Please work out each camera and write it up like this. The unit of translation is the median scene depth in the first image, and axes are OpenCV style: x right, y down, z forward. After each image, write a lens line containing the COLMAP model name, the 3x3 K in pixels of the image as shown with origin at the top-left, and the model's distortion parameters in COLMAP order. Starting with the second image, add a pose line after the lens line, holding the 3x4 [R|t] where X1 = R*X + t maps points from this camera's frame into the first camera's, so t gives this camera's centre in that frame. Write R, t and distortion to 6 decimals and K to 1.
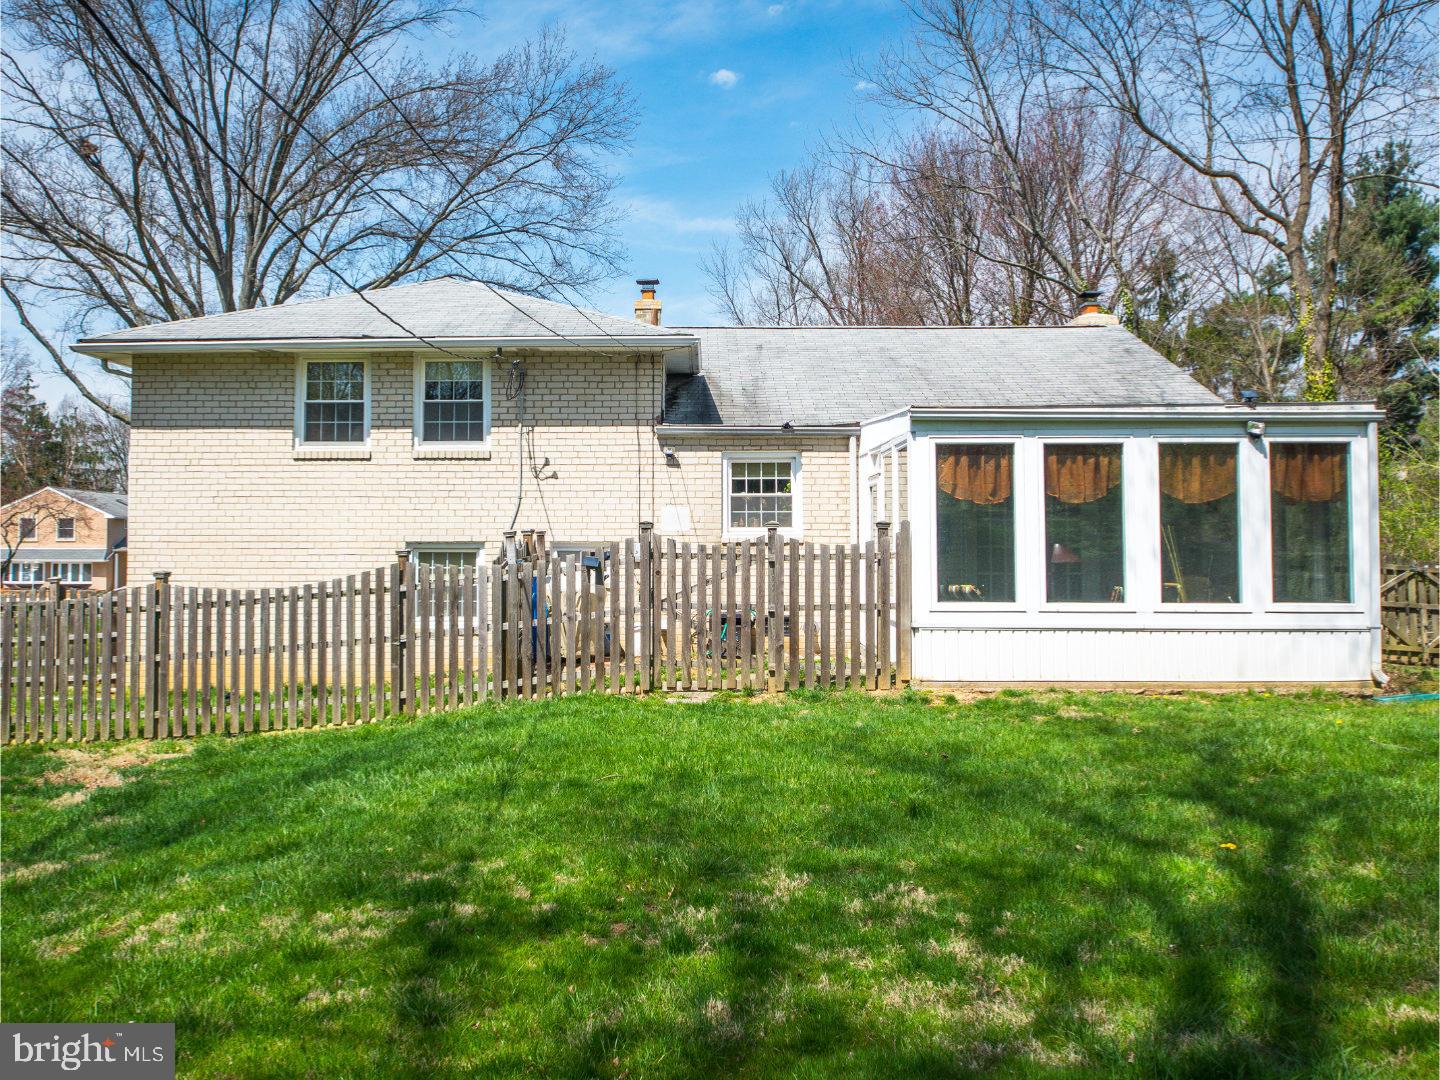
lens RADIAL K [[1202.1, 0, 715.3], [0, 1202.1, 530.5], [0, 0, 1]] dist [0.005916, -0.003223]
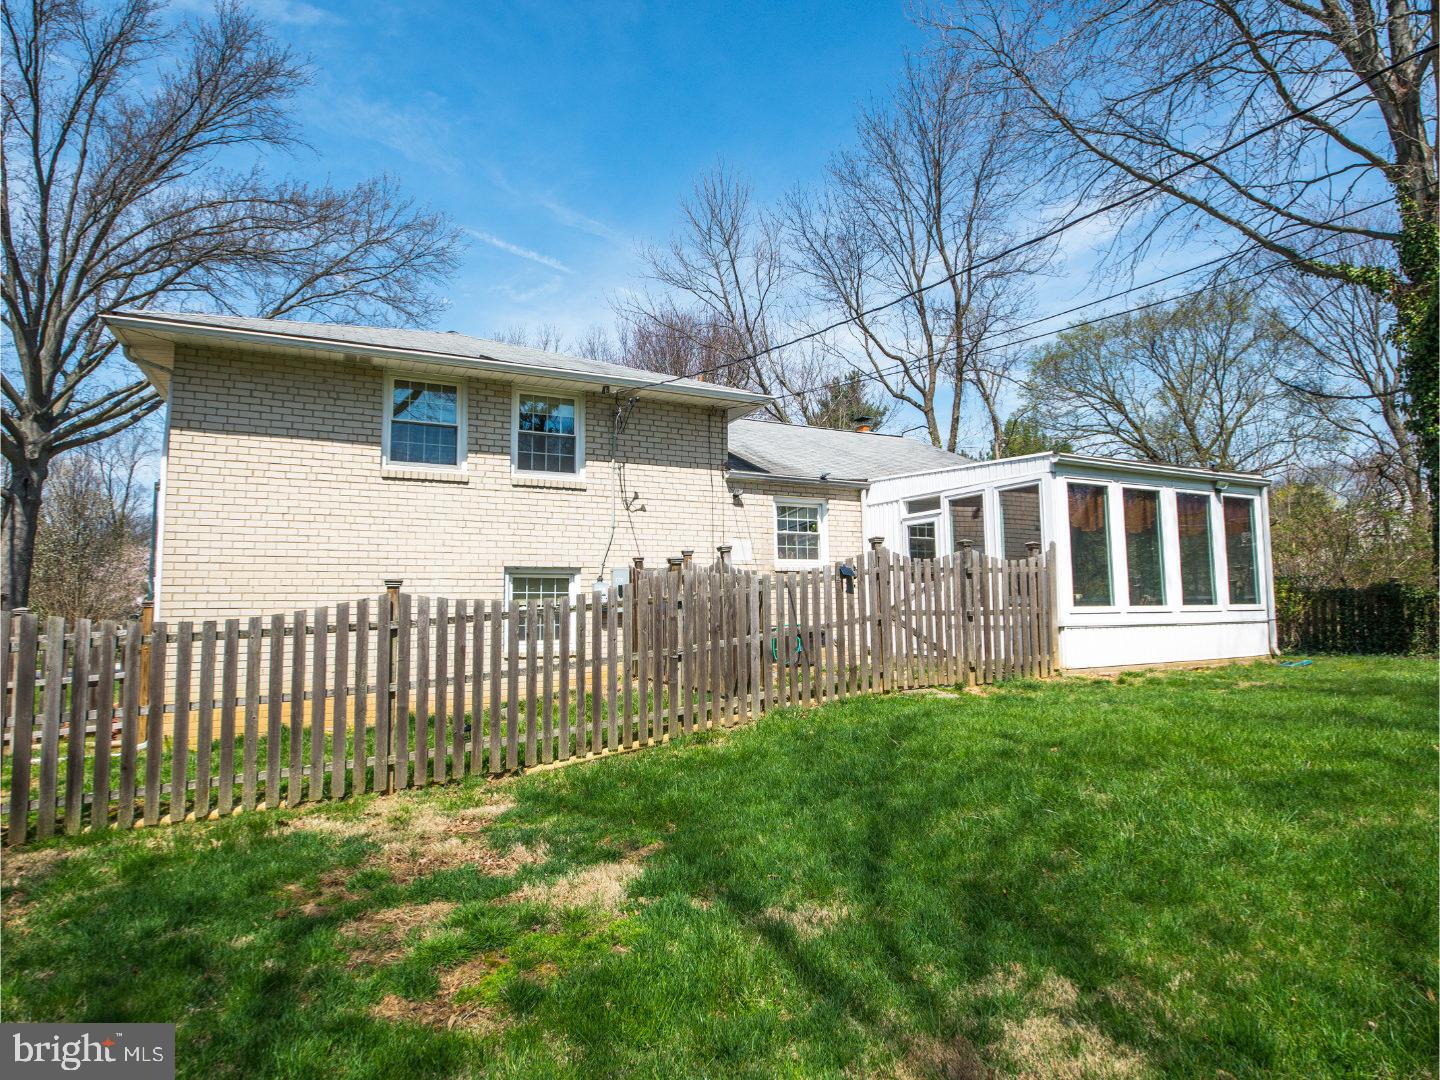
lens RADIAL K [[773.3, 0, 731.1], [0, 773.3, 554.3], [0, 0, 1]] dist [-0.002644, -0.000302]
pose [[0.880540, 0.022736, 0.473427, -0.396904], [0.006766, 0.998144, -0.060520, 0.039422], [-0.473924, 0.056494, 0.878752, 0.342130]]
